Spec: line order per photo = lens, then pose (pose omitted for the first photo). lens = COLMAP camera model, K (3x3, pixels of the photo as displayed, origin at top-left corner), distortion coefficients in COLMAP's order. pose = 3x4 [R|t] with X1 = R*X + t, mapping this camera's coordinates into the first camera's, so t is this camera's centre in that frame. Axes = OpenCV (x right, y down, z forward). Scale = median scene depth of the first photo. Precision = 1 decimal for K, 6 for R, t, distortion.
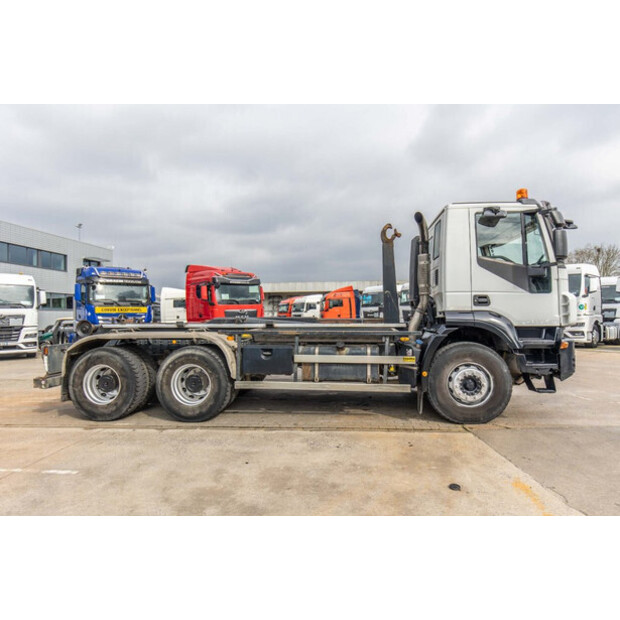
lens RADIAL K [[359.9, 0, 314.2], [0, 359.9, 311.0], [0, 0, 1]] dist [0.001691, 0.000496]
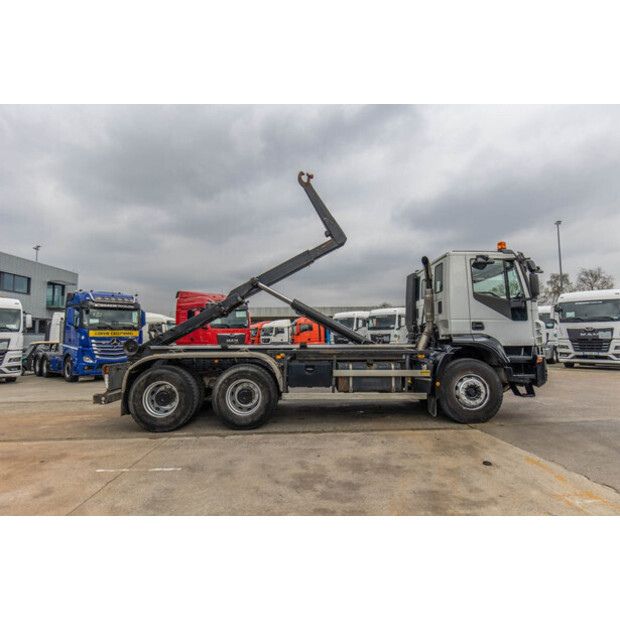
lens RADIAL K [[346.8, 0, 310.0], [0, 346.8, 310.0], [0, 0, 1]] dist [0.004436, 0.000896]
pose [[0.993224, 0.008992, 0.115866, -0.262993], [-0.000544, 0.997351, -0.072739, 0.004319], [-0.116213, 0.072183, 0.990598, -0.161233]]
